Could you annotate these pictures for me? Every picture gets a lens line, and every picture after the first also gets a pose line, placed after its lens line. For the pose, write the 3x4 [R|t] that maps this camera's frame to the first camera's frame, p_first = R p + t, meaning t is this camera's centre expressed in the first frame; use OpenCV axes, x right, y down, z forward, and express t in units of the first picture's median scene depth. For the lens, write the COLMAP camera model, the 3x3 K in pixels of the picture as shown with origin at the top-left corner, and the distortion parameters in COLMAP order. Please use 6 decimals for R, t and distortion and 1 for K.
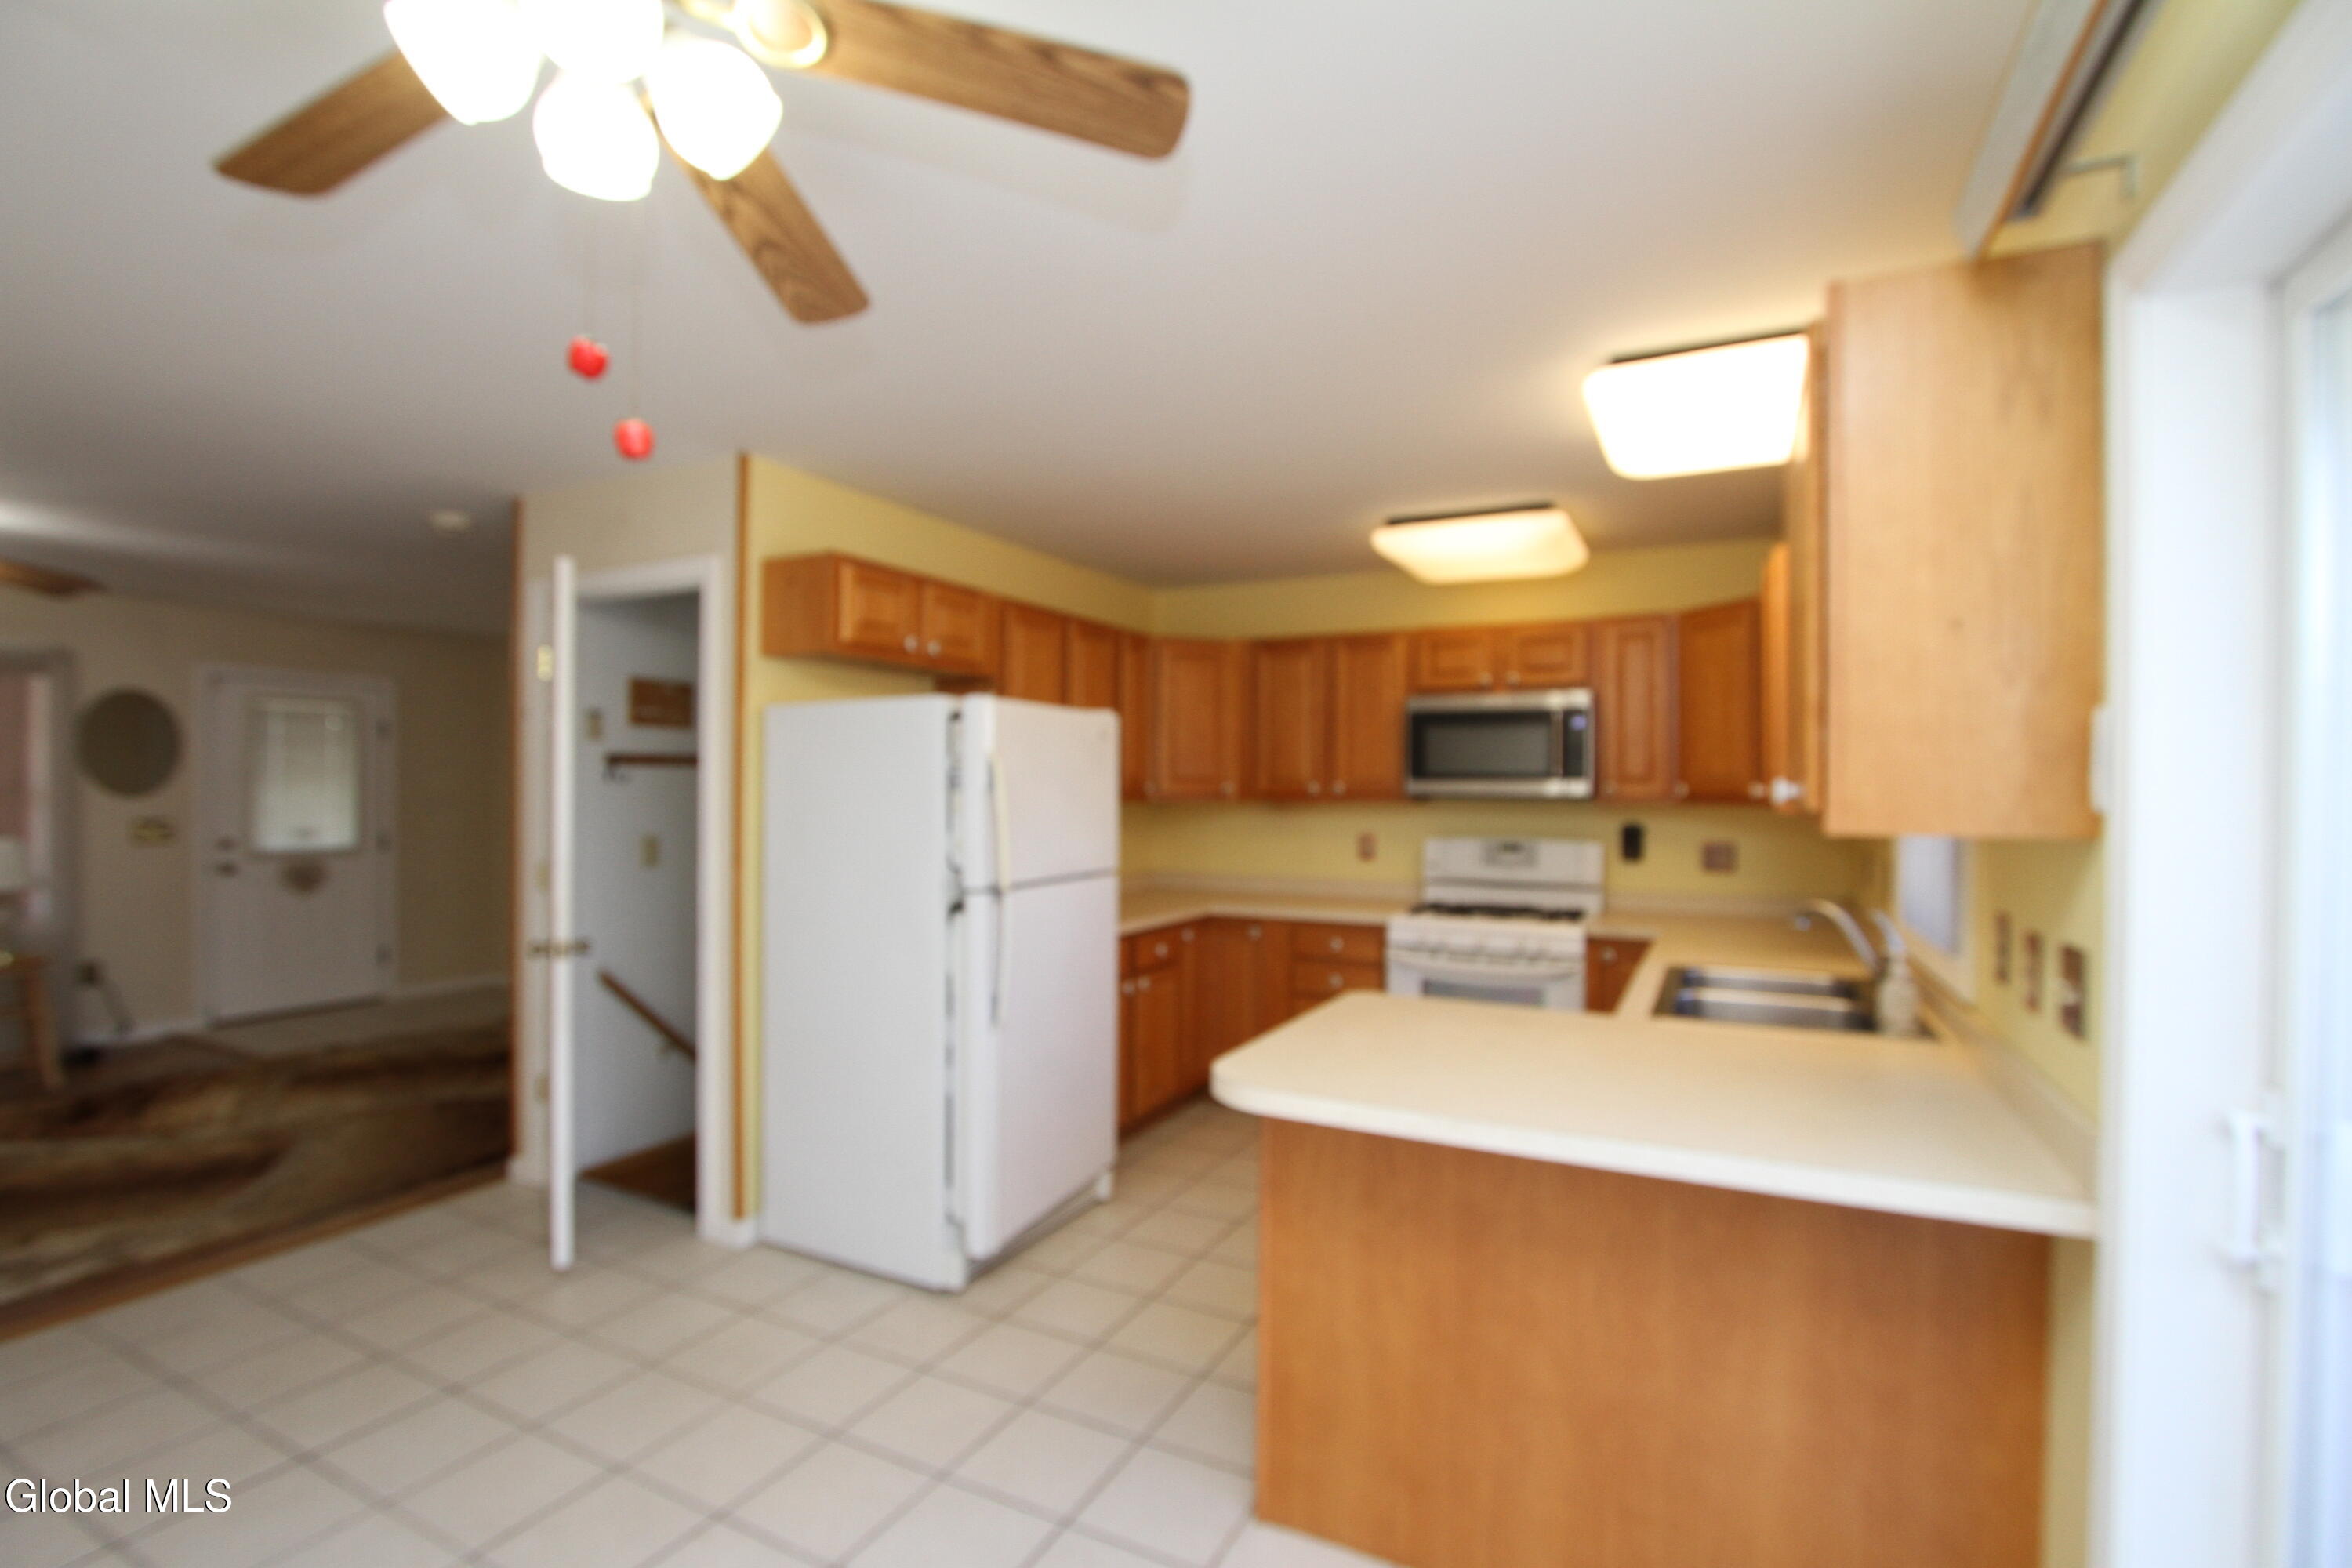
lens RADIAL K [[1085.4, 0, 1180.0], [0, 1085.4, 794.4], [0, 0, 1]] dist [-0.023953, 0.004402]
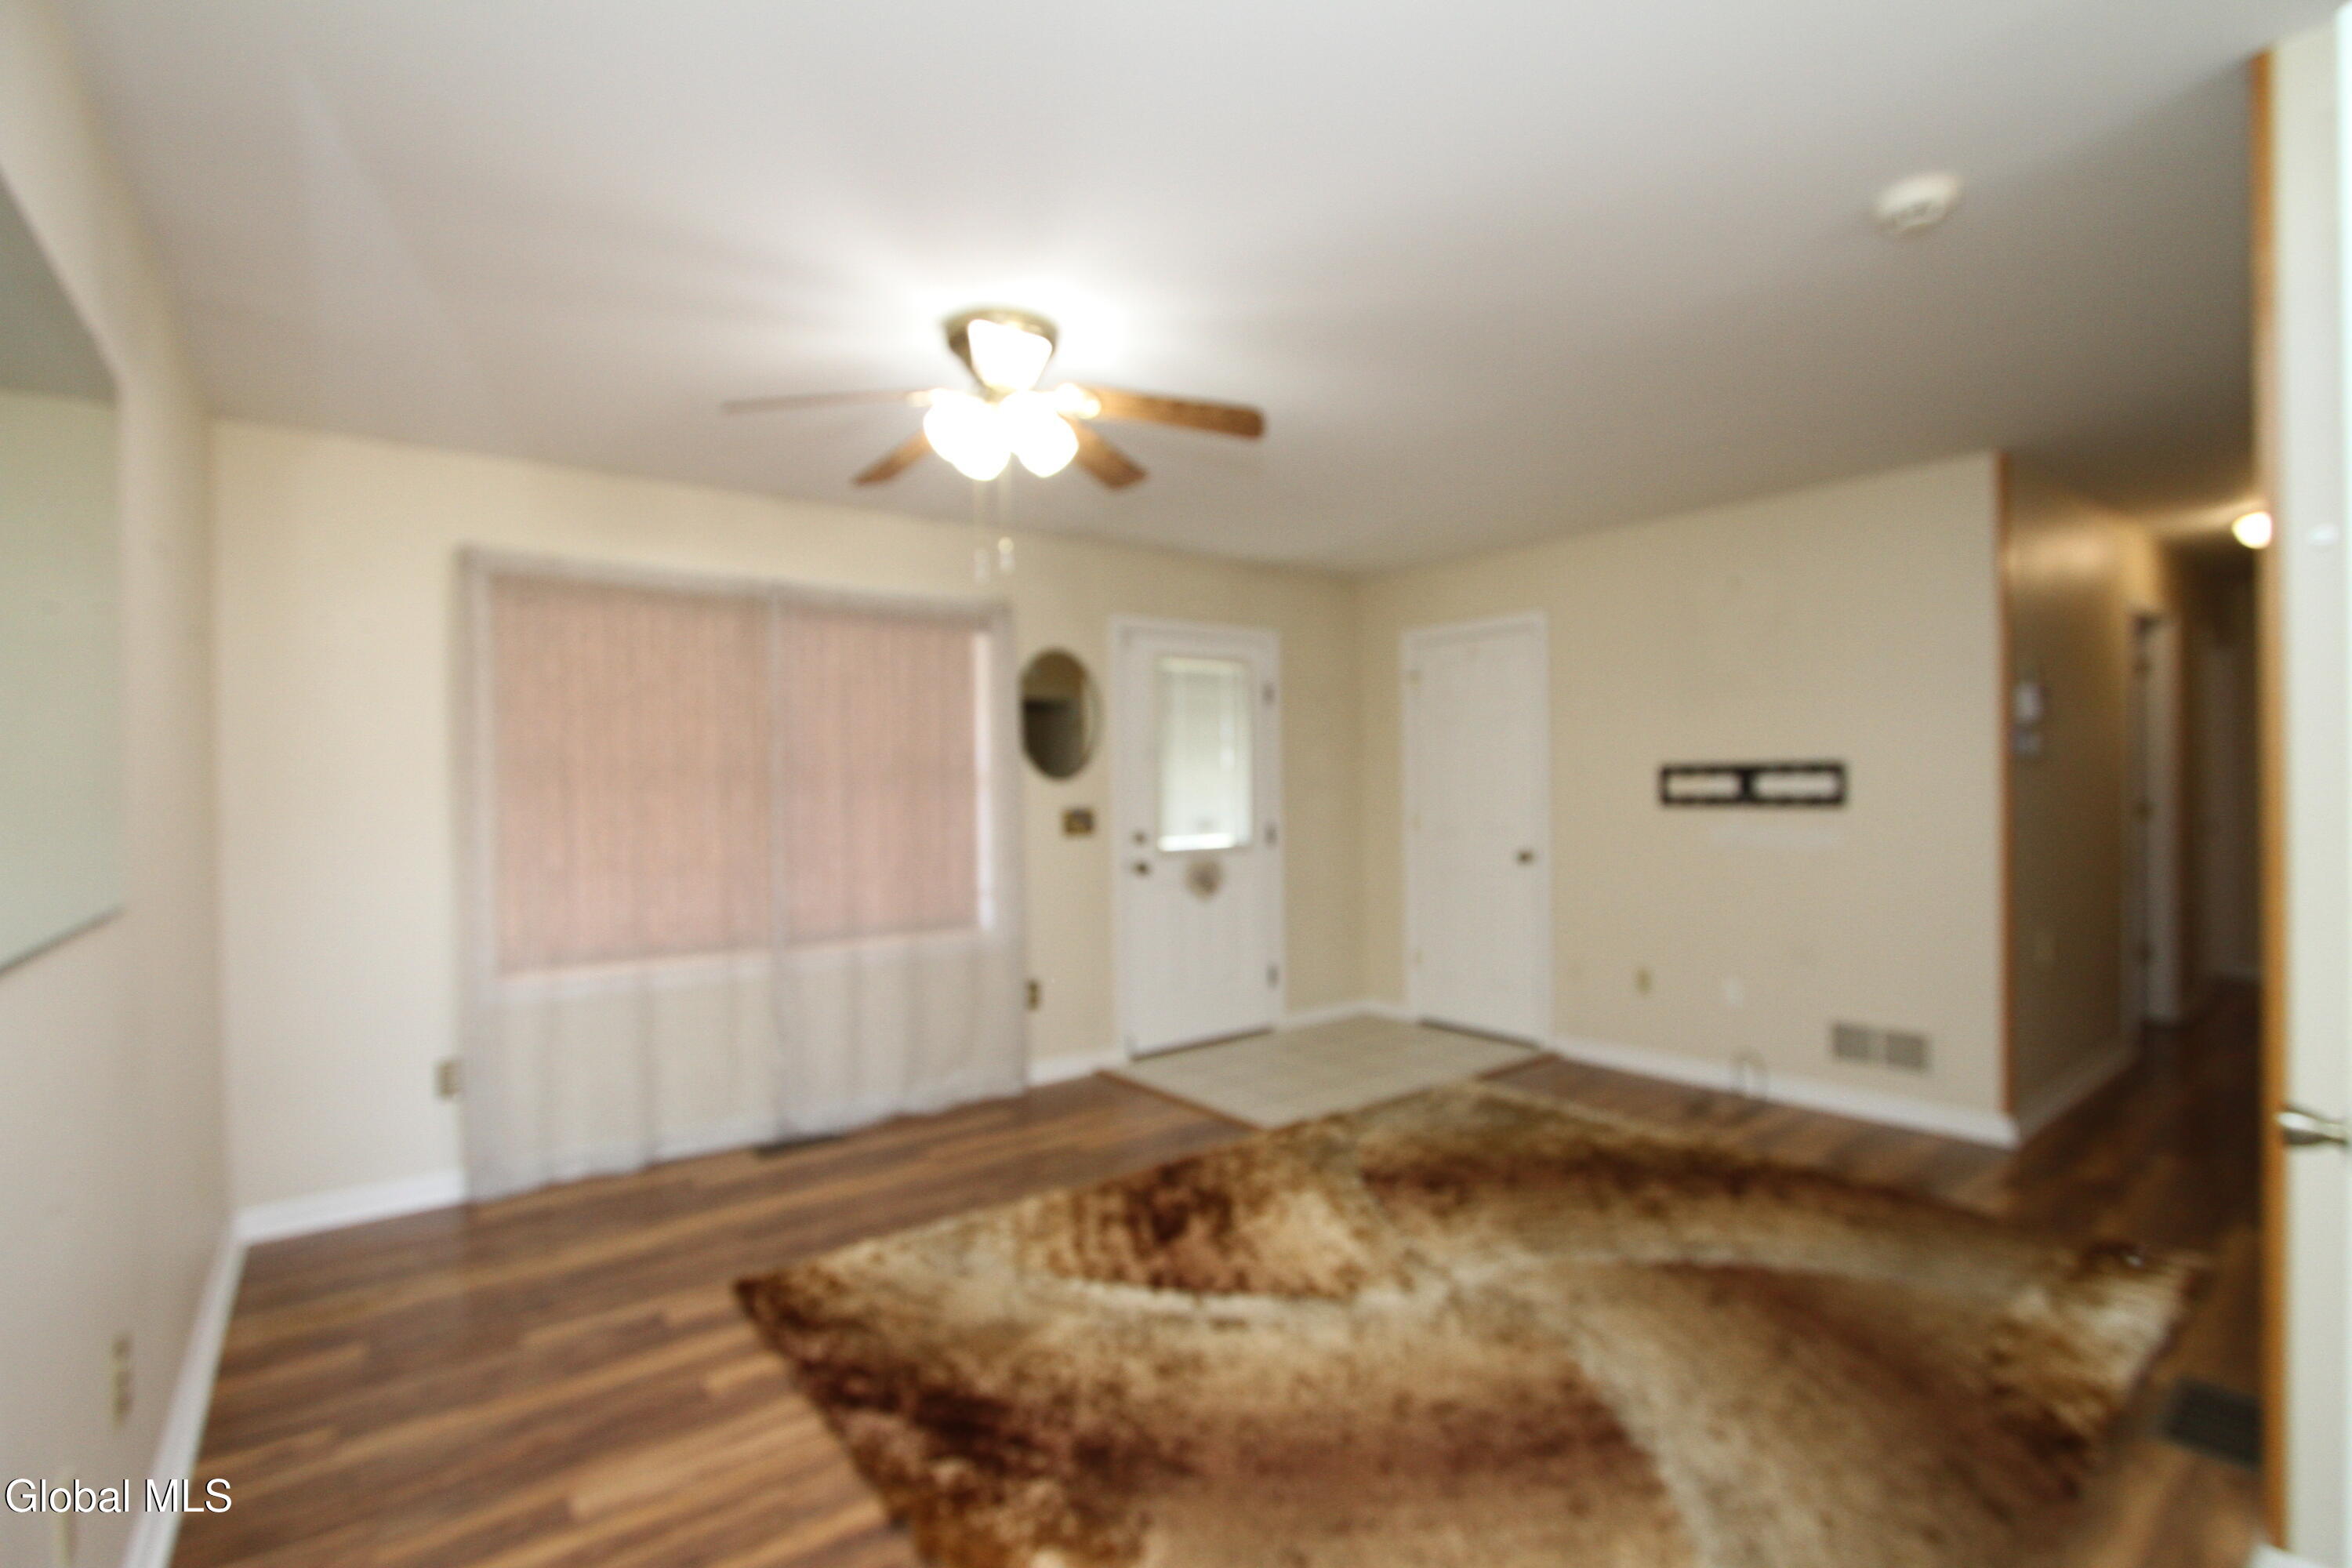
lens RADIAL K [[1085.4, 0, 1186.9], [0, 1085.4, 791.3], [0, 0, 1]] dist [-0.023953, 0.004402]
pose [[0.910097, -0.019592, -0.413931, -0.513184], [0.019927, 0.999795, -0.003508, 0.015049], [0.413915, -0.005056, 0.910301, 0.260521]]
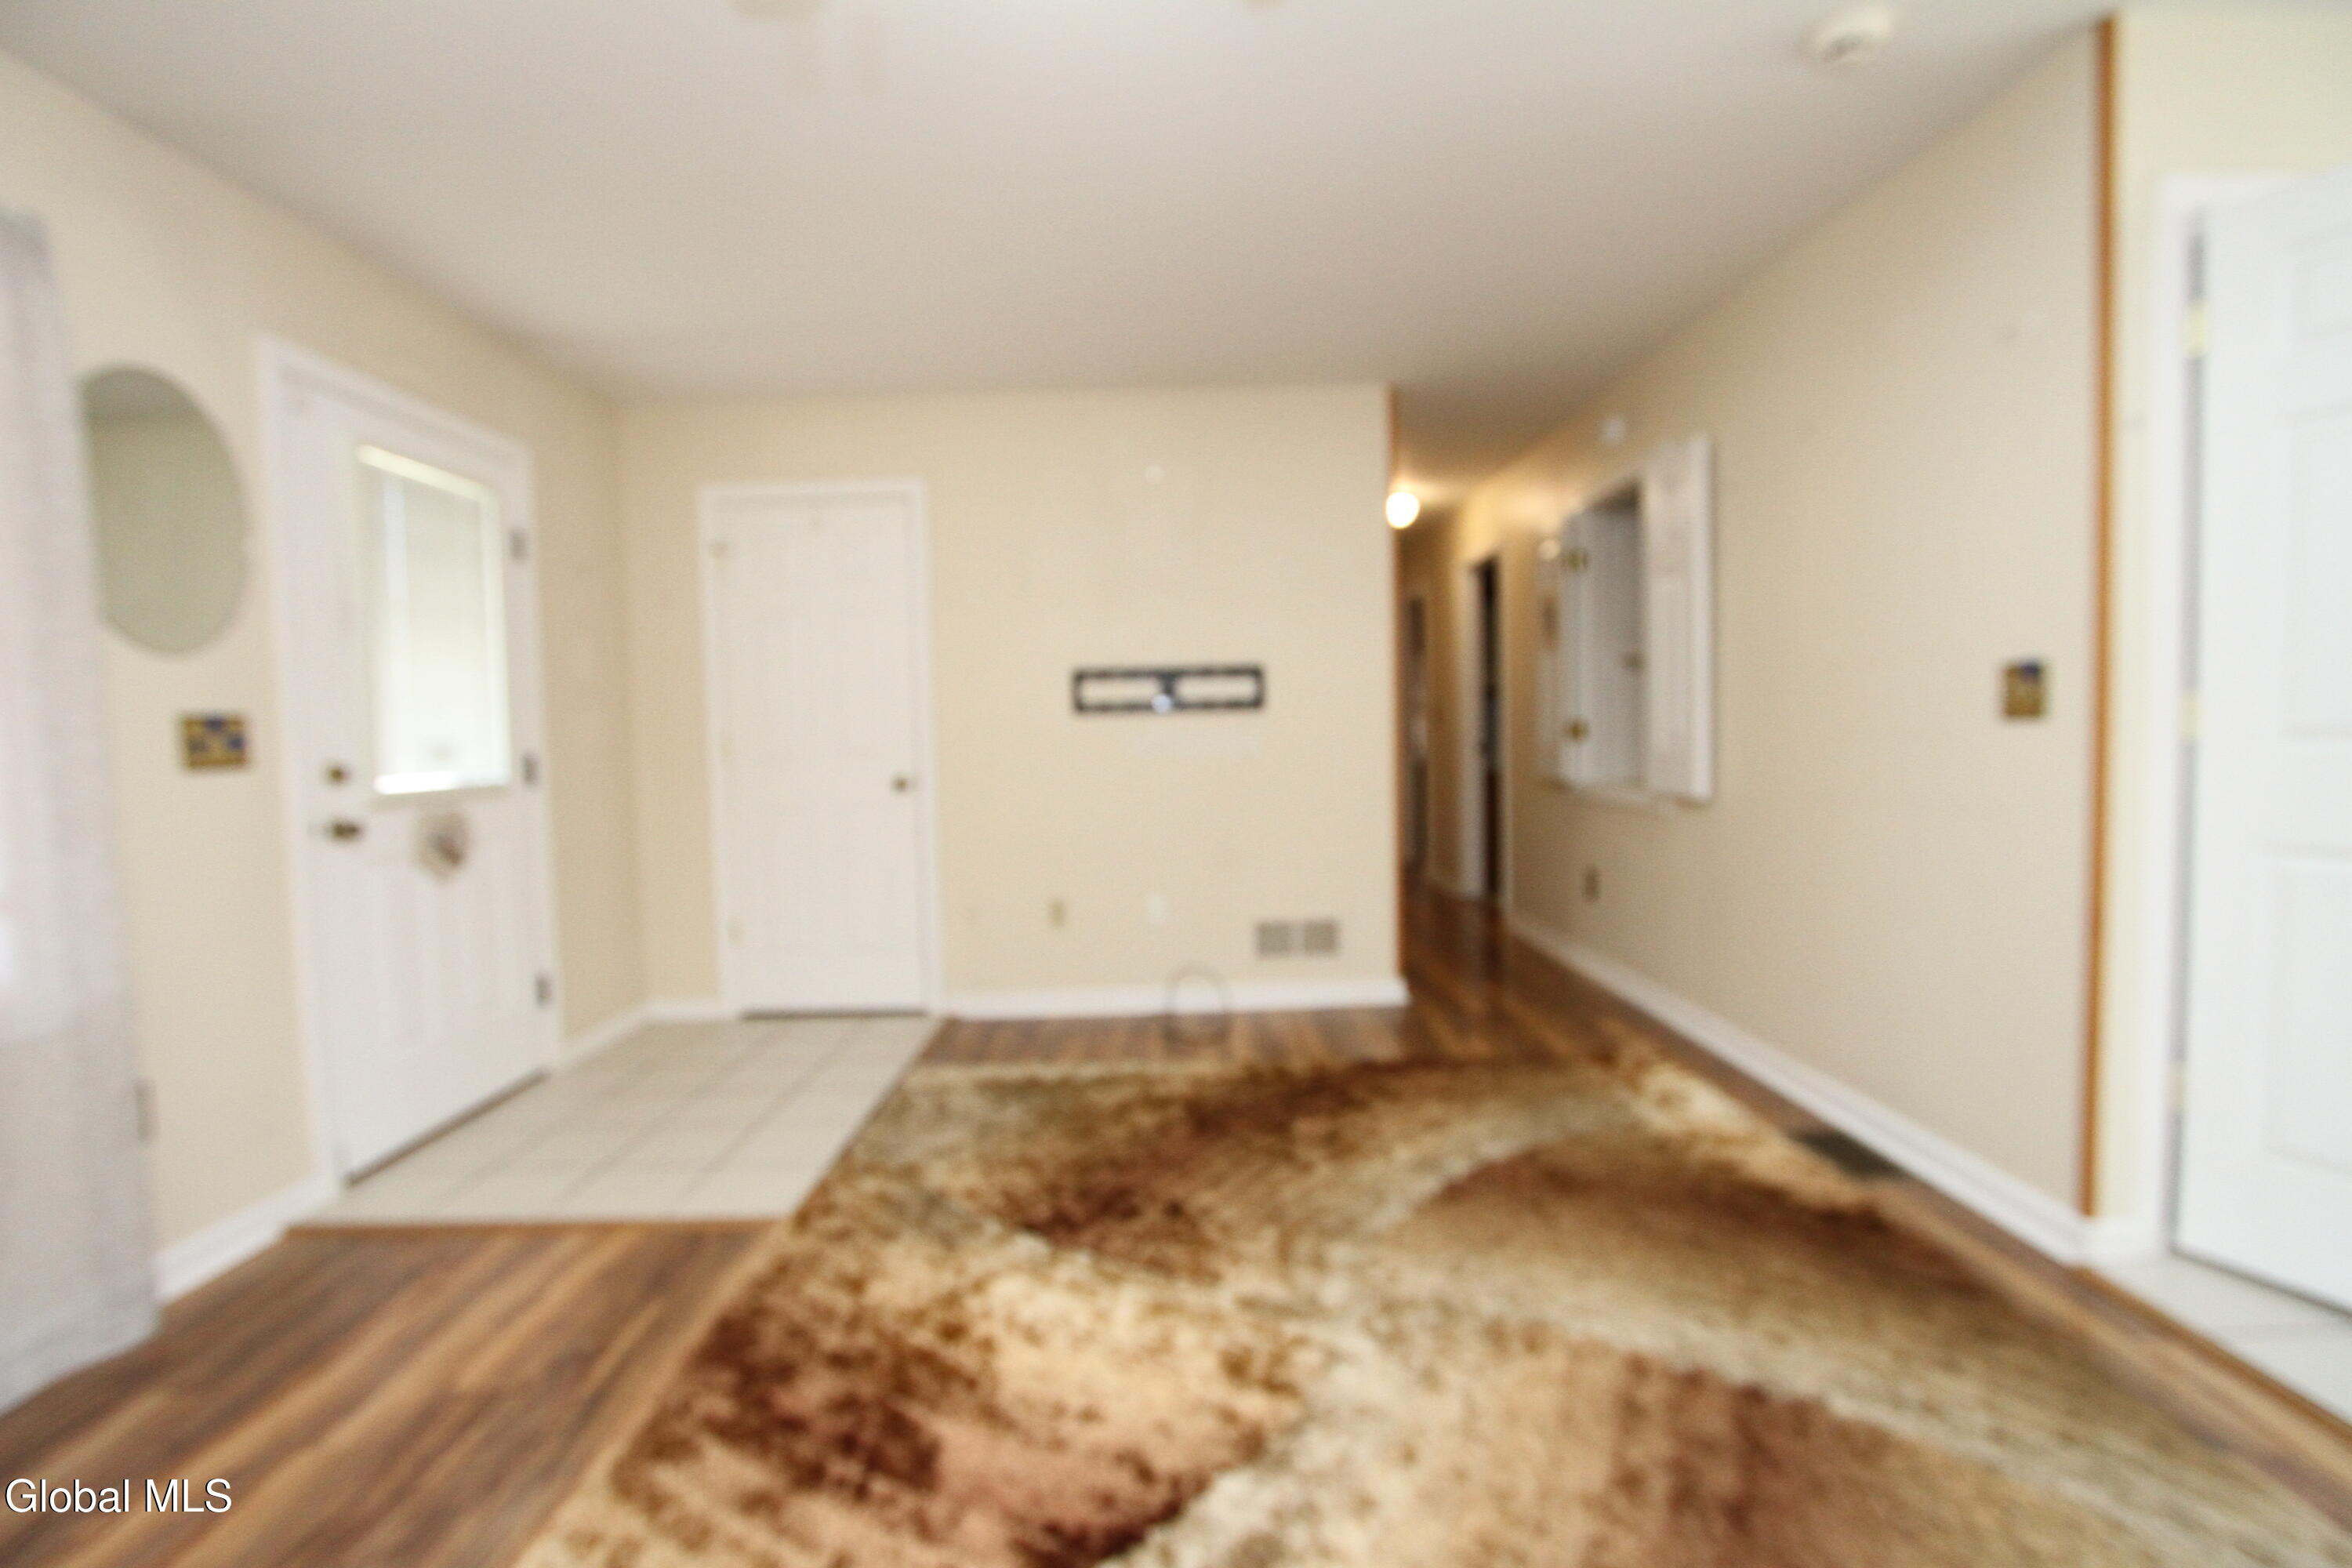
lens RADIAL K [[1085.4, 0, 1169.7], [0, 1085.4, 779.3], [0, 0, 1]] dist [-0.023953, 0.004402]
pose [[0.885346, -0.052627, 0.461945, -0.787185], [0.037110, 0.998402, 0.042619, 0.042790], [-0.463450, -0.020590, 0.885884, 0.452612]]
